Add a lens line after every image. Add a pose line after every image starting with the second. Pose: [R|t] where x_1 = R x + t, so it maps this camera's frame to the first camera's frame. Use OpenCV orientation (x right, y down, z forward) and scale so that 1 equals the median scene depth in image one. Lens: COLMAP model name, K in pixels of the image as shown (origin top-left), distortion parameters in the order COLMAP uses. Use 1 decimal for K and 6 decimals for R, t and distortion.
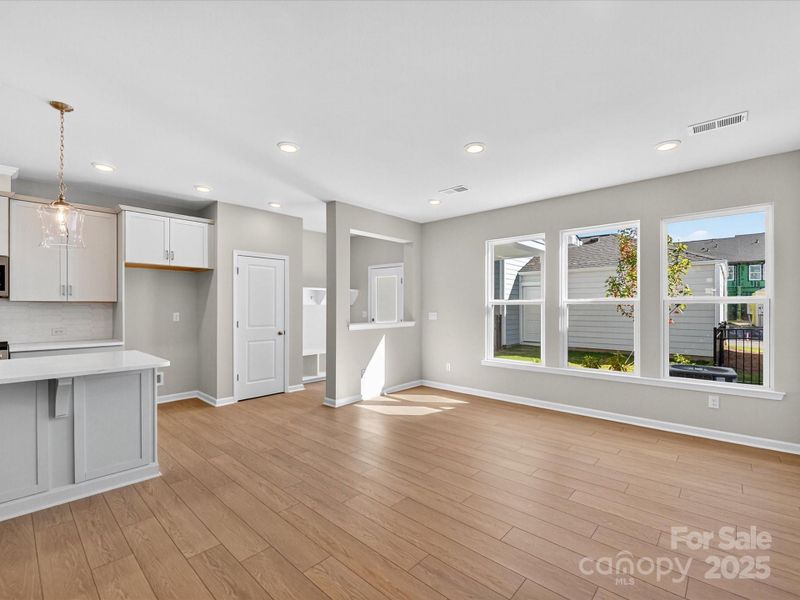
lens RADIAL K [[364.3, 0, 403.5], [0, 364.3, 307.6], [0, 0, 1]] dist [0.000436, -0.008432]
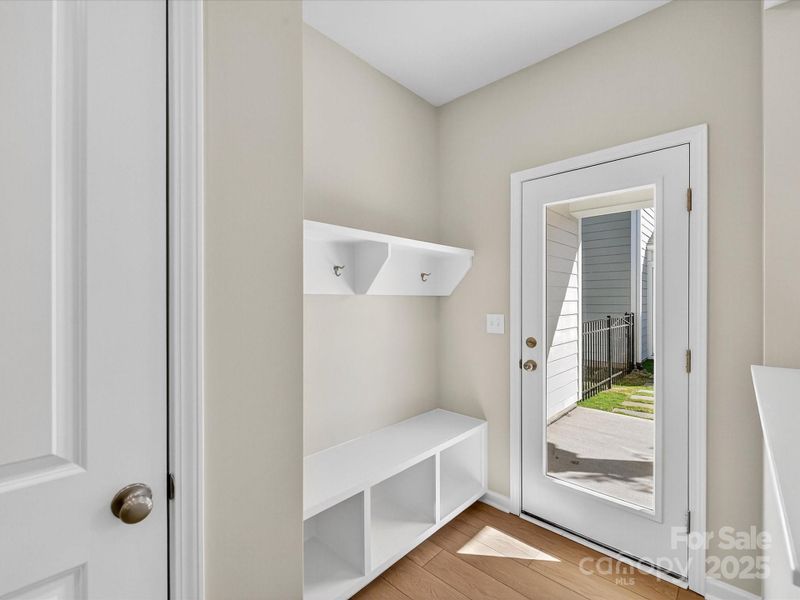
lens RADIAL K [[358.0, 0, 403.8], [0, 358.0, 299.4], [0, 0, 1]] dist [-0.002493, -0.000859]
pose [[0.999951, -0.001988, -0.009670, -0.286624], [0.001943, 0.999987, -0.004638, -0.003591], [0.009679, 0.004619, 0.999942, 1.047760]]
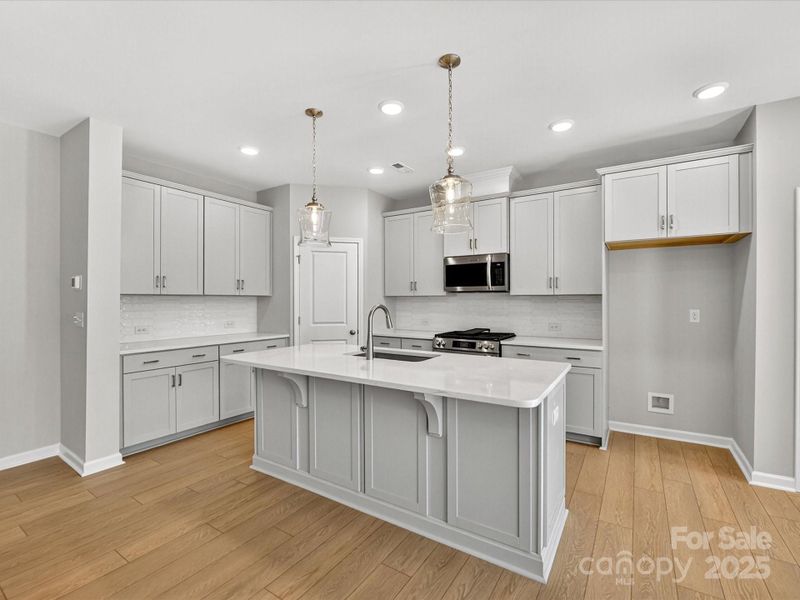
lens RADIAL K [[363.6, 0, 403.5], [0, 363.6, 302.8], [0, 0, 1]] dist [-0.012517, -0.000330]
pose [[0.166086, 0.007032, -0.986086, -0.075947], [-0.001786, 0.999975, 0.006831, -0.002282], [0.986110, 0.000627, 0.166095, 0.413540]]
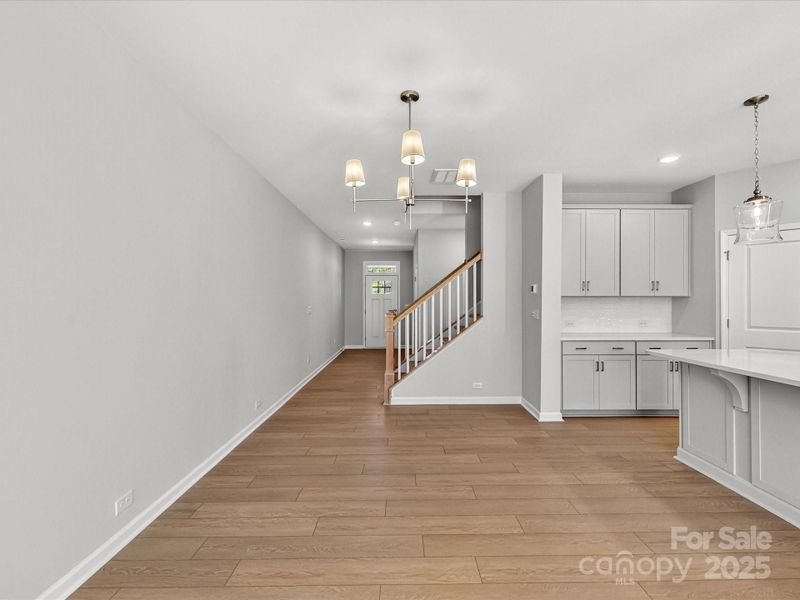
lens RADIAL K [[358.0, 0, 403.8], [0, 358.0, 299.4], [0, 0, 1]] dist [-0.002493, -0.000859]
pose [[-0.734625, -0.002378, -0.678470, 0.078230], [-0.000834, 0.999996, -0.002602, -0.002332], [0.678473, -0.001346, -0.734624, 0.402290]]
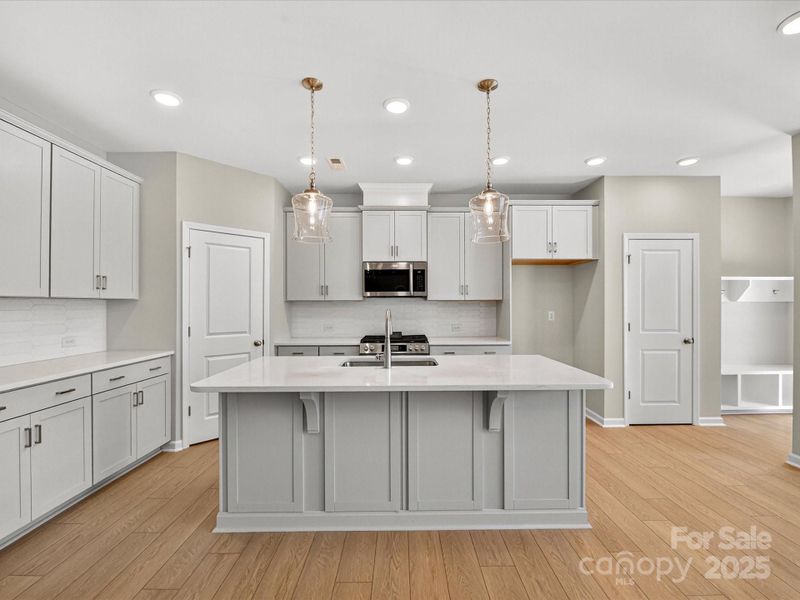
lens RADIAL K [[363.6, 0, 403.5], [0, 363.6, 302.8], [0, 0, 1]] dist [-0.012517, -0.000330]
pose [[0.678069, -0.005591, -0.734977, -0.231266], [0.000302, 0.999973, -0.007328, -0.001433], [0.734998, 0.004747, 0.678053, 0.123204]]
